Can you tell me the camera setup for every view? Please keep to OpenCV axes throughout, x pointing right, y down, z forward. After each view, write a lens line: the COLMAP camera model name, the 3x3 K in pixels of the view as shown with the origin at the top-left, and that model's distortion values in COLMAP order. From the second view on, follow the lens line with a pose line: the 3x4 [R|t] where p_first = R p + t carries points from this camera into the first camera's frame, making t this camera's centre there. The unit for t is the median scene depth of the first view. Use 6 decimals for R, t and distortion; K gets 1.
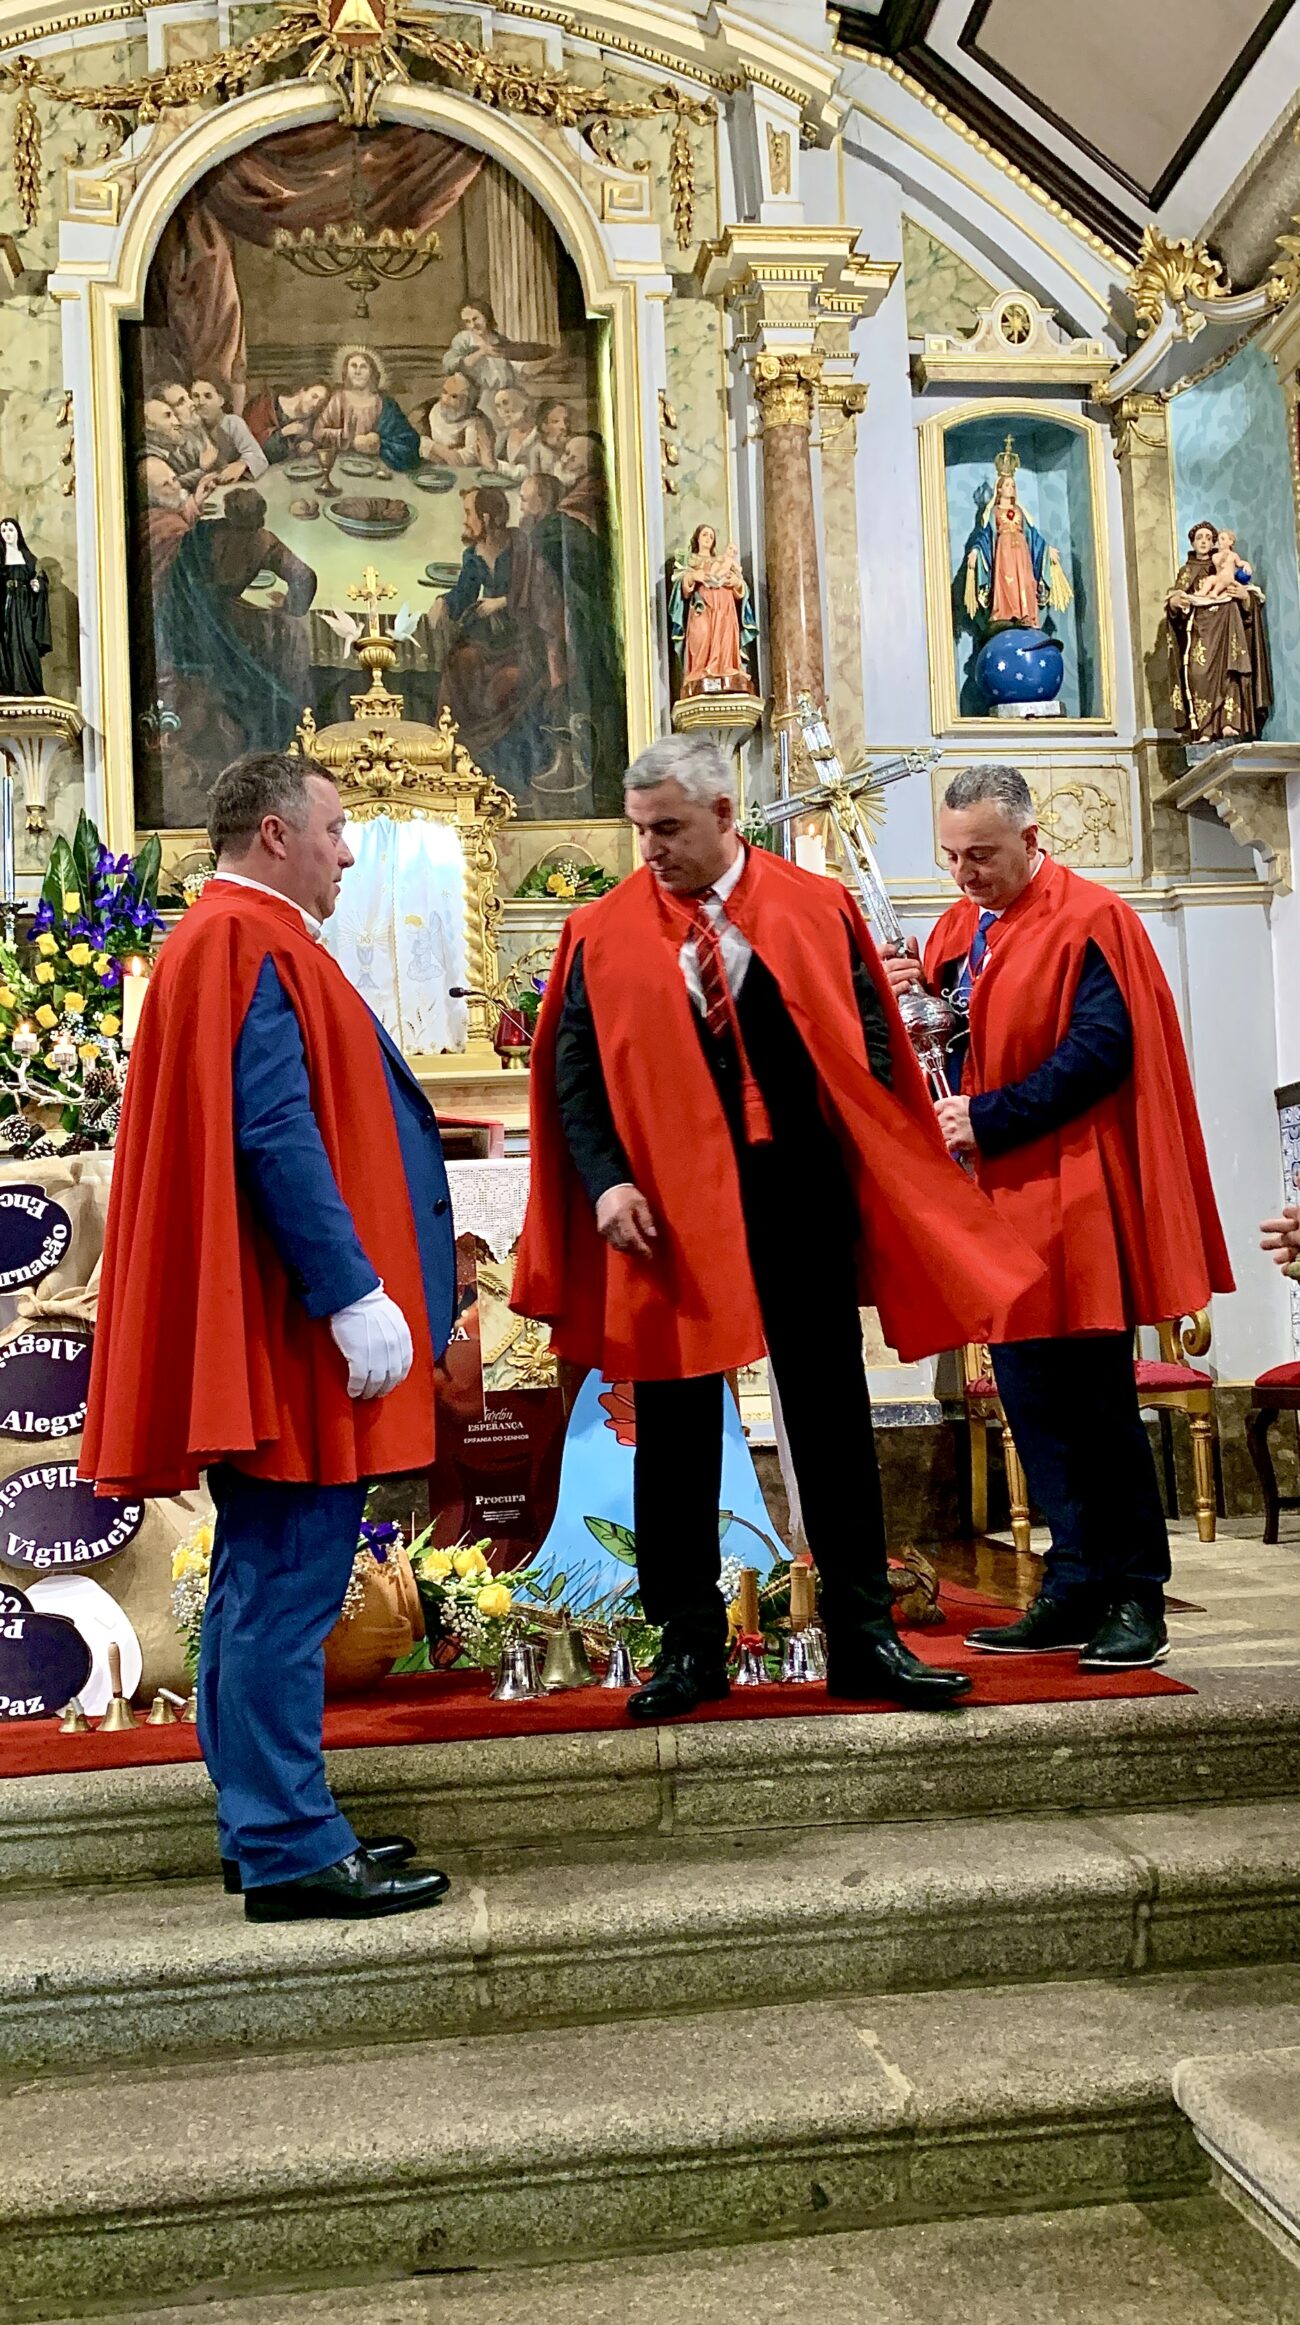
lens RADIAL K [[2168.1, 0, 673.5], [0, 2168.1, 1175.6], [0, 0, 1]] dist [0.089192, -0.186646]
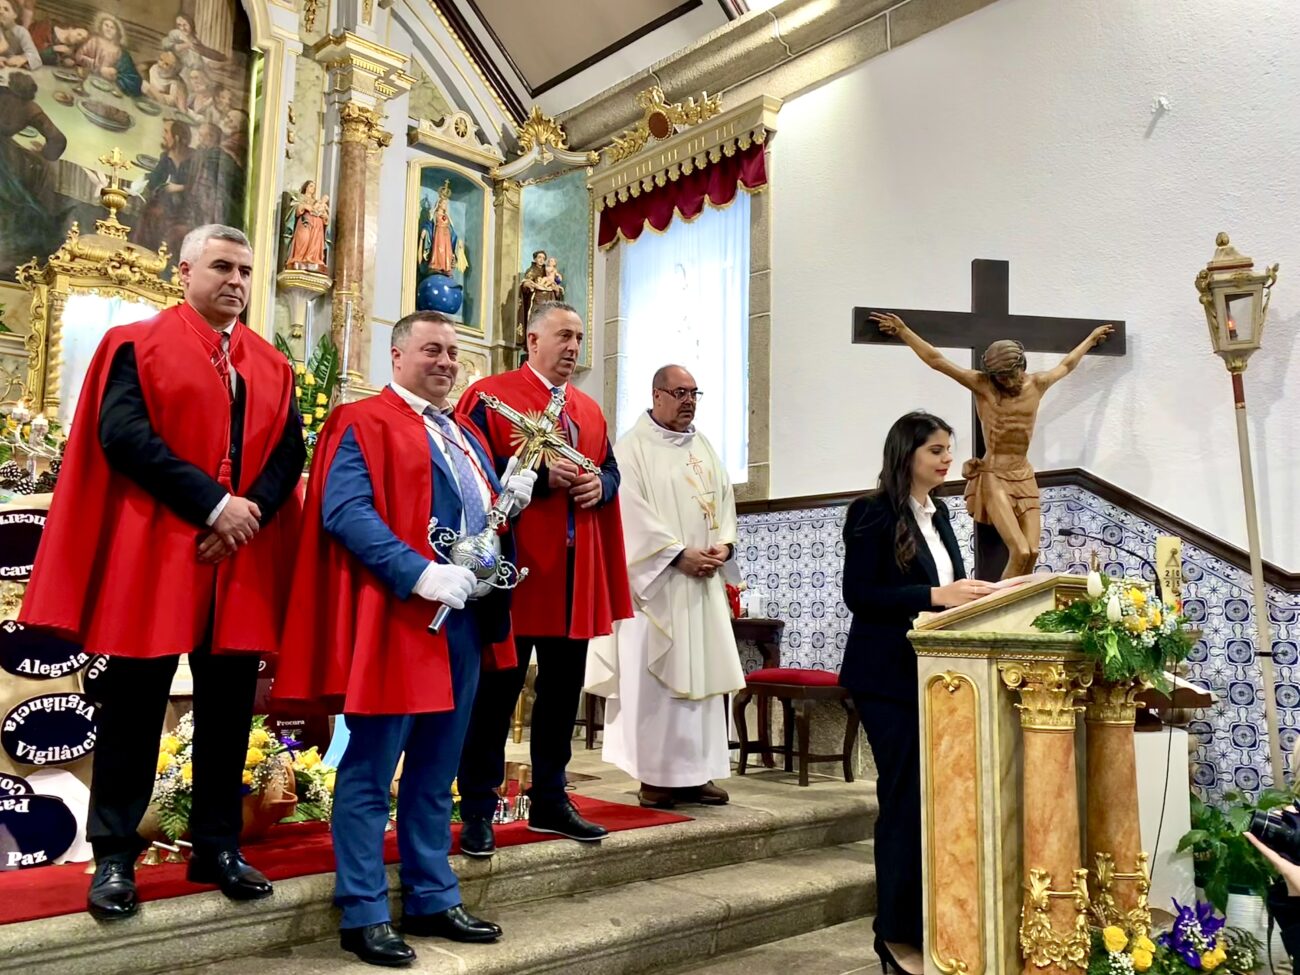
lens RADIAL K [[1108.6, 0, 651.8], [0, 1108.6, 482.6], [0, 0, 1]] dist [0.020238, -0.001247]
pose [[0.811428, 0.138071, 0.567909, -0.246417], [-0.106522, 0.990357, -0.088580, 0.005455], [-0.574663, 0.011381, 0.818311, 0.071023]]
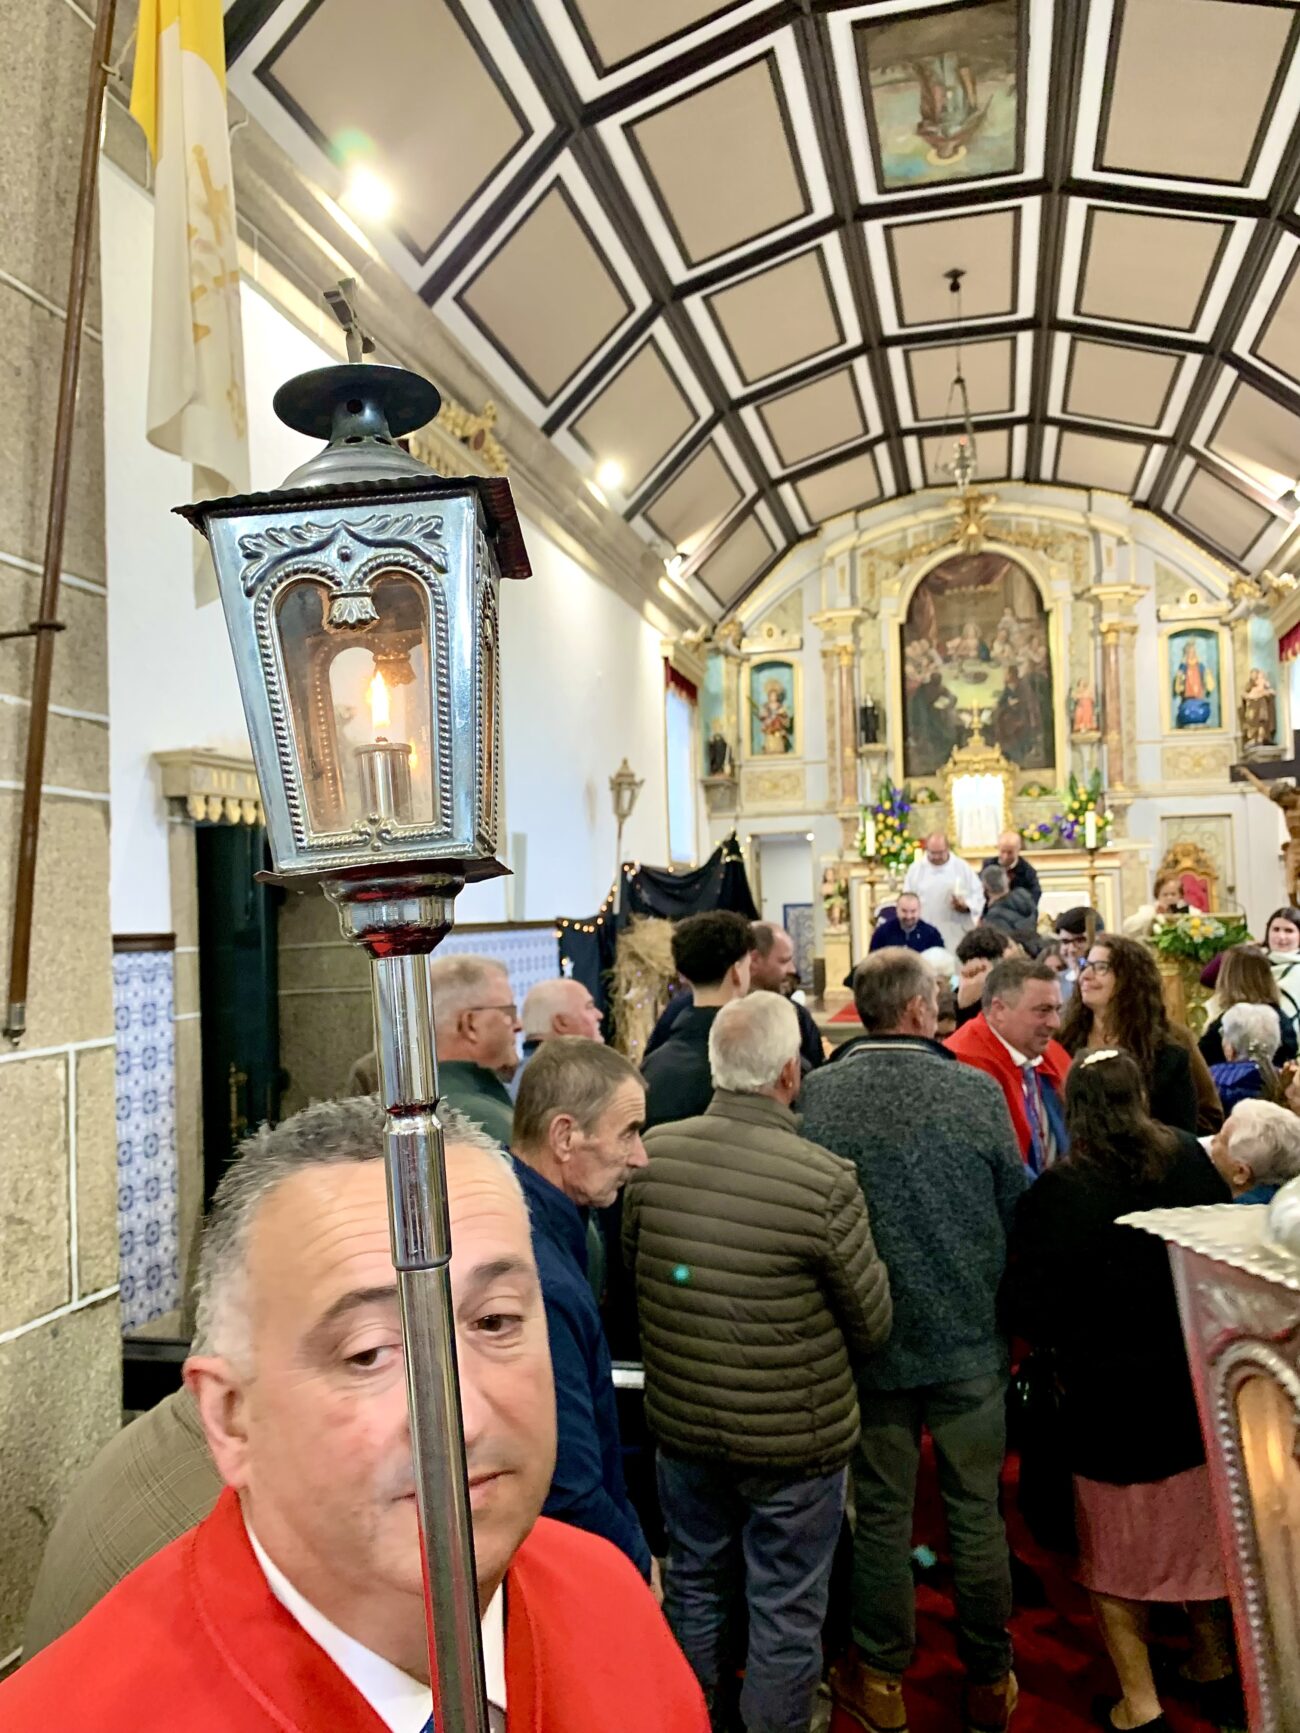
lens RADIAL K [[1354.4, 0, 595.0], [0, 1354.4, 903.0], [0, 0, 1]] dist [0.007894, -0.121388]
pose [[0.919173, 0.019901, -0.393350, 0.142398], [0.014878, 0.996255, 0.085172, -0.147369], [0.393572, -0.084140, 0.915435, -1.106149]]
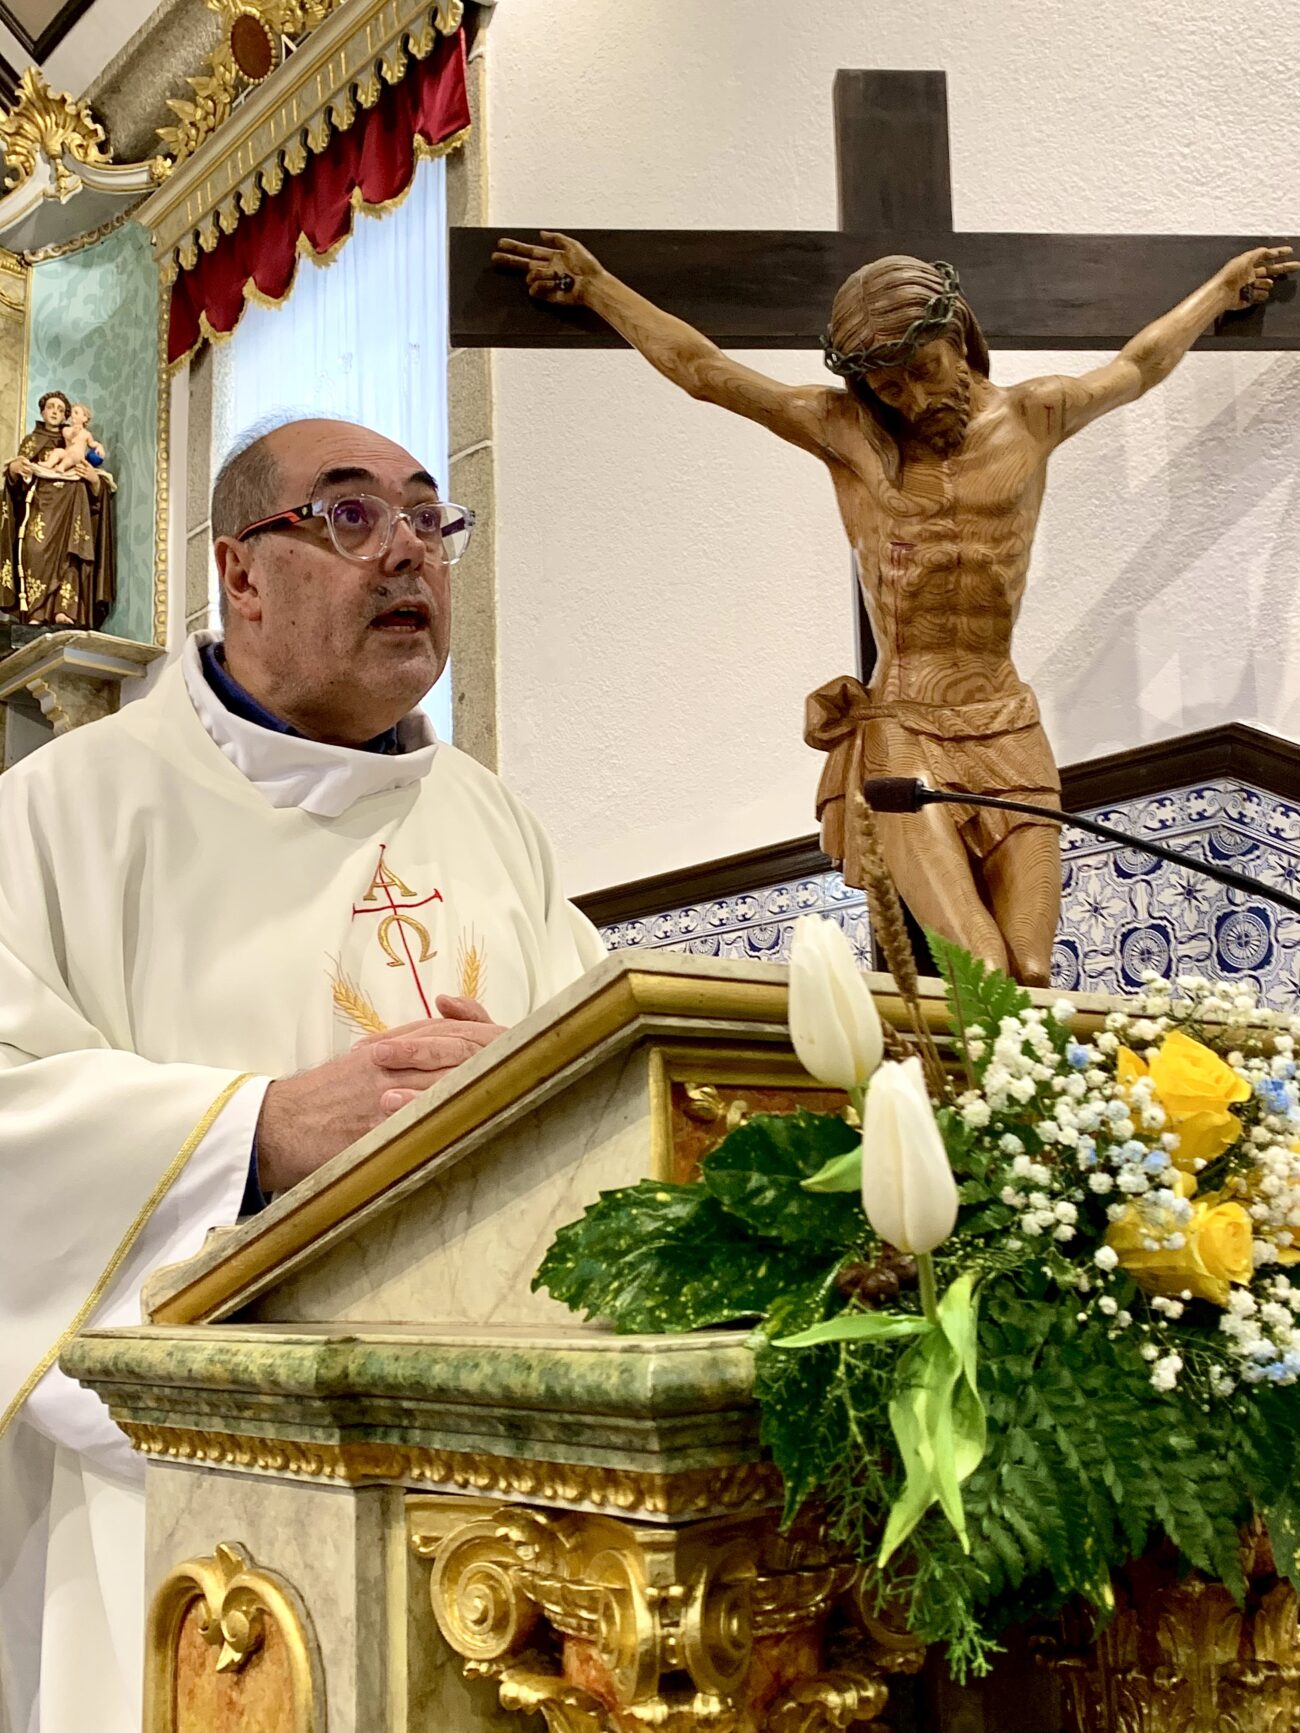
lens RADIAL K [[1876.7, 0, 650.0], [0, 1876.7, 866.5], [0, 0, 1]] dist [0.076906, -0.194627]
pose [[0.842615, 0.129597, 0.522689, 0.066047], [-0.058766, 0.986942, -0.149971, -0.002433], [-0.535300, 0.095652, 0.839229, 0.232873]]
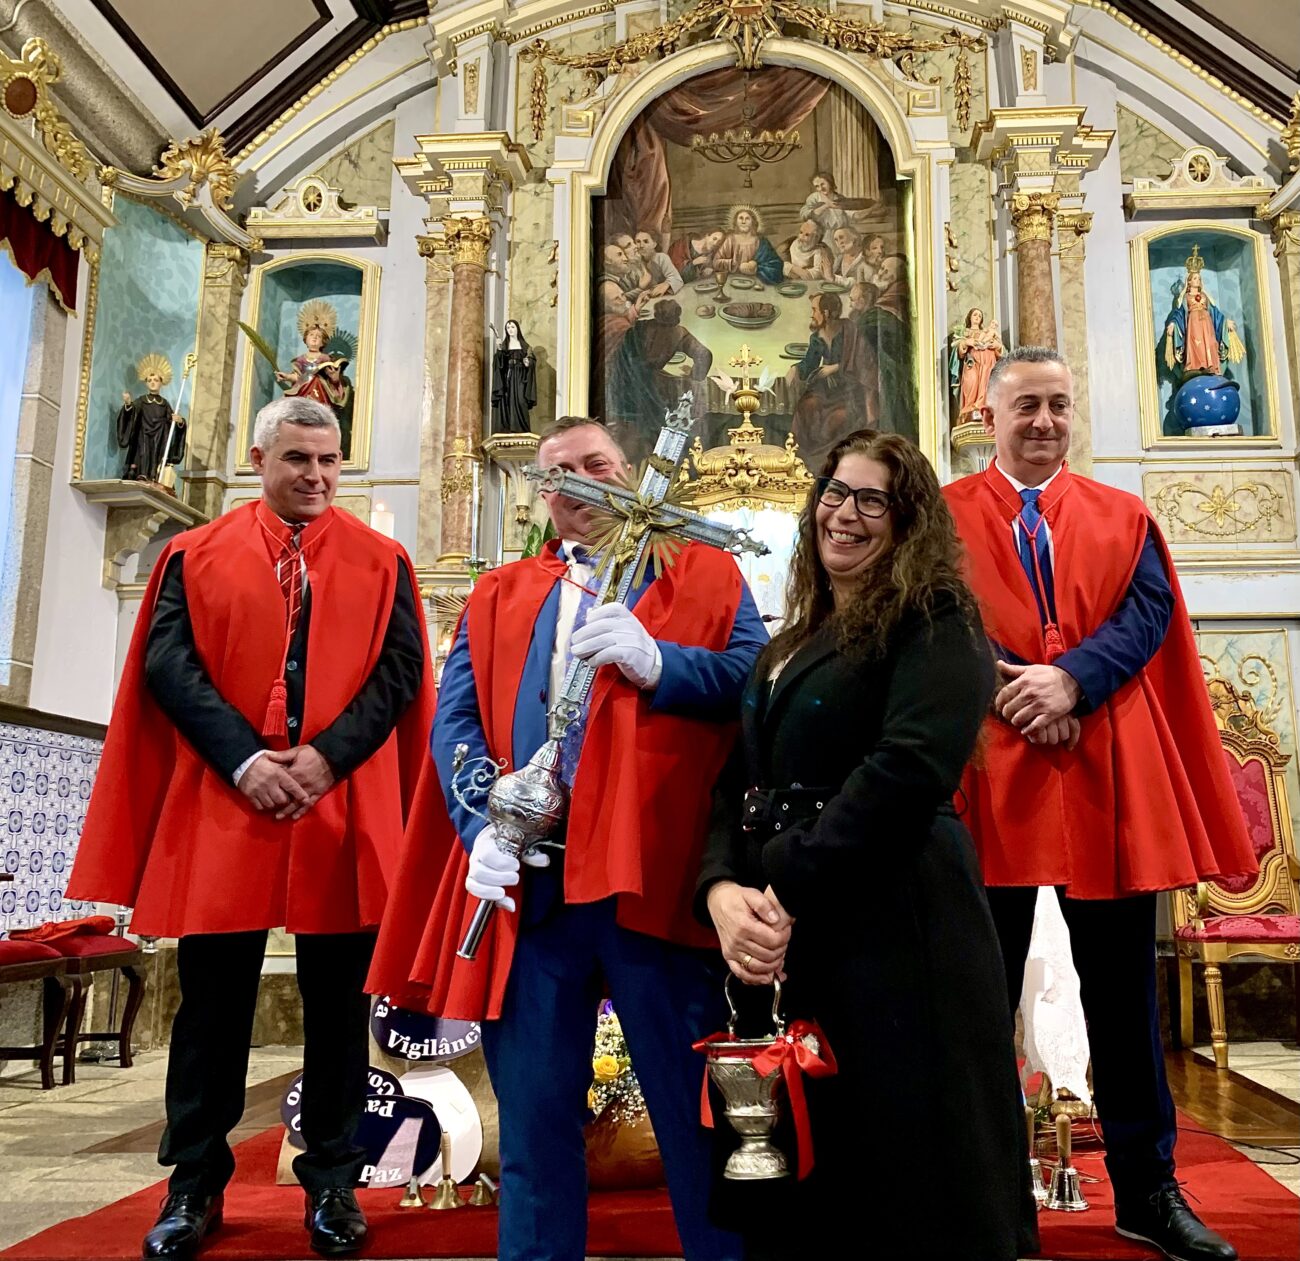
lens RADIAL K [[1297.8, 0, 765.7], [0, 1297.8, 614.2], [0, 0, 1]] dist [0.086014, -0.183232]
pose [[0.984720, 0.001383, -0.174141, 0.028099], [-0.021084, 0.993559, -0.111334, 0.001123], [0.172865, 0.113304, 0.978407, 0.153623]]
